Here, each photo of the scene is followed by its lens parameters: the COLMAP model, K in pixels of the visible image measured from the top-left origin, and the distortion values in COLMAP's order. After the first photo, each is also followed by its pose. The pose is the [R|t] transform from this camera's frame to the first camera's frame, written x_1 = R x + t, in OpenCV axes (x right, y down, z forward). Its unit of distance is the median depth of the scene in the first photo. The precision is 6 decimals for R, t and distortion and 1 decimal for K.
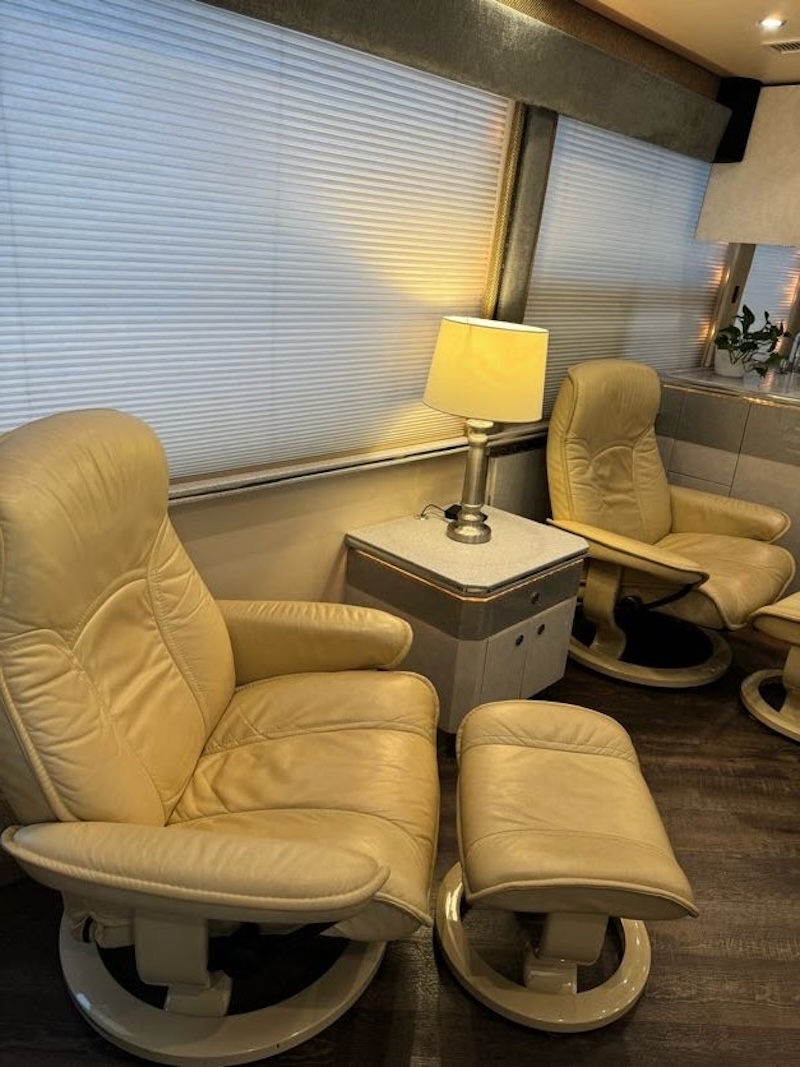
lens RADIAL K [[745.0, 0, 398.8], [0, 745.0, 534.8], [0, 0, 1]] dist [0.027182, -0.035622]
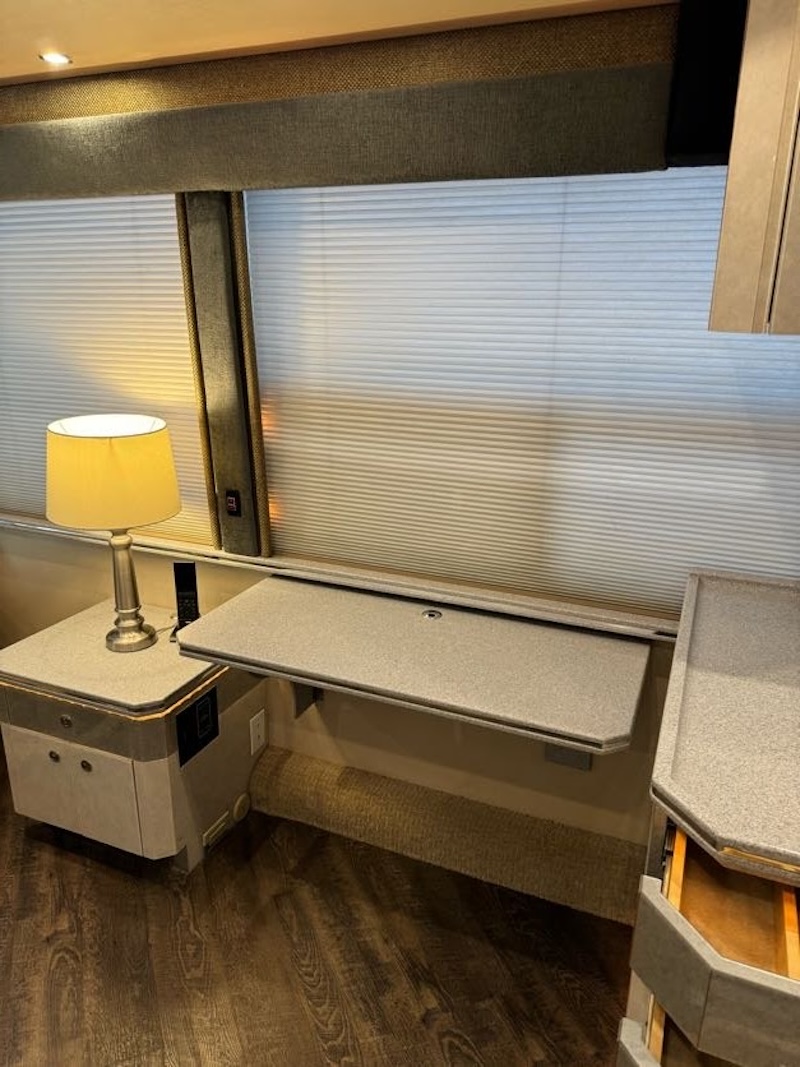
lens RADIAL K [[745.0, 0, 398.8], [0, 745.0, 534.8], [0, 0, 1]] dist [0.027182, -0.035622]
pose [[0.389455, 0.205708, -0.897780, 1.077208], [-0.306271, 0.948195, 0.084400, -0.316541], [0.868633, 0.242094, 0.432282, 0.865273]]
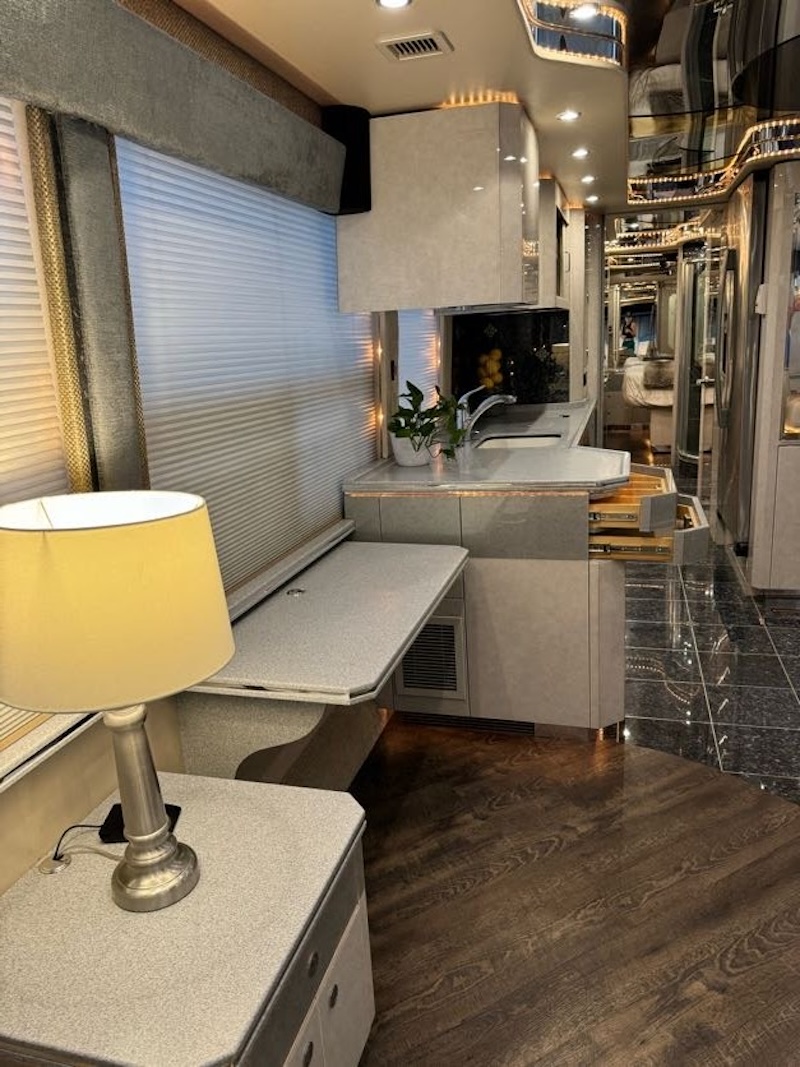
lens RADIAL K [[745.0, 0, 398.8], [0, 745.0, 534.8], [0, 0, 1]] dist [0.027182, -0.035622]
pose [[0.865110, -0.245966, 0.437133, 0.070002], [0.289107, 0.956699, -0.033842, -0.168364], [-0.409881, 0.155655, 0.898760, 0.407138]]
